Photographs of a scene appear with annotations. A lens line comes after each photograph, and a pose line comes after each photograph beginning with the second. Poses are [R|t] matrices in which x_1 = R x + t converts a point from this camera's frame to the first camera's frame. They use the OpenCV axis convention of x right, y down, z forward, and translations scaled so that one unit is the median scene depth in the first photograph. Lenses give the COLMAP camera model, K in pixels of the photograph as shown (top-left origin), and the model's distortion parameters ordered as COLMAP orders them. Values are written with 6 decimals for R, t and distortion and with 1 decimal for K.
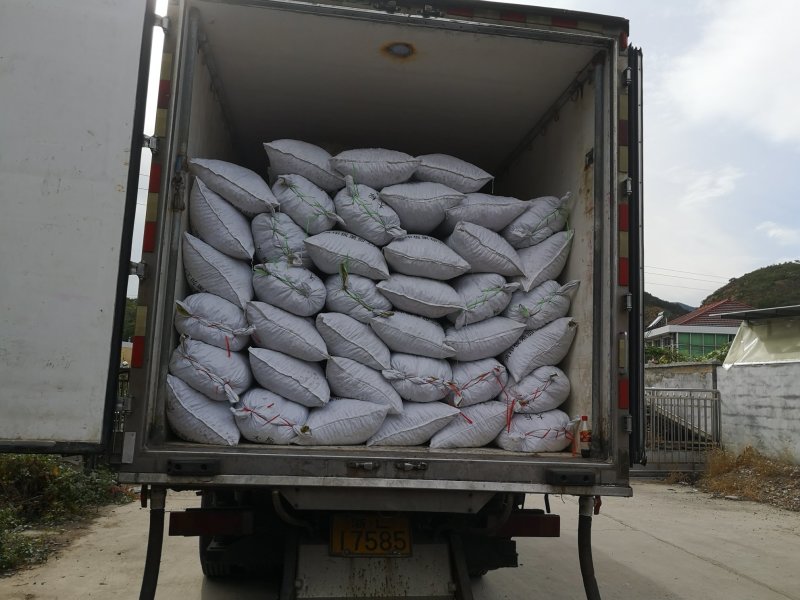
lens RADIAL K [[633.4, 0, 400.0], [0, 633.4, 300.0], [0, 0, 1]] dist [0.018119, -0.013094]
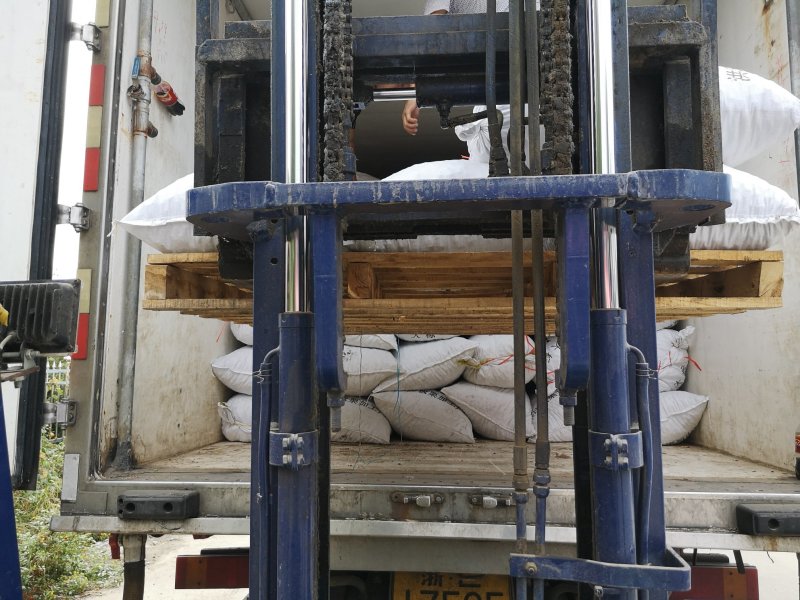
lens RADIAL K [[633.4, 0, 400.0], [0, 633.4, 300.0], [0, 0, 1]] dist [0.018119, -0.013094]
pose [[0.977557, -0.064676, -0.200497, 0.052466], [0.067457, 0.997697, 0.007059, 0.050202], [0.199579, -0.020426, 0.979669, 0.328288]]
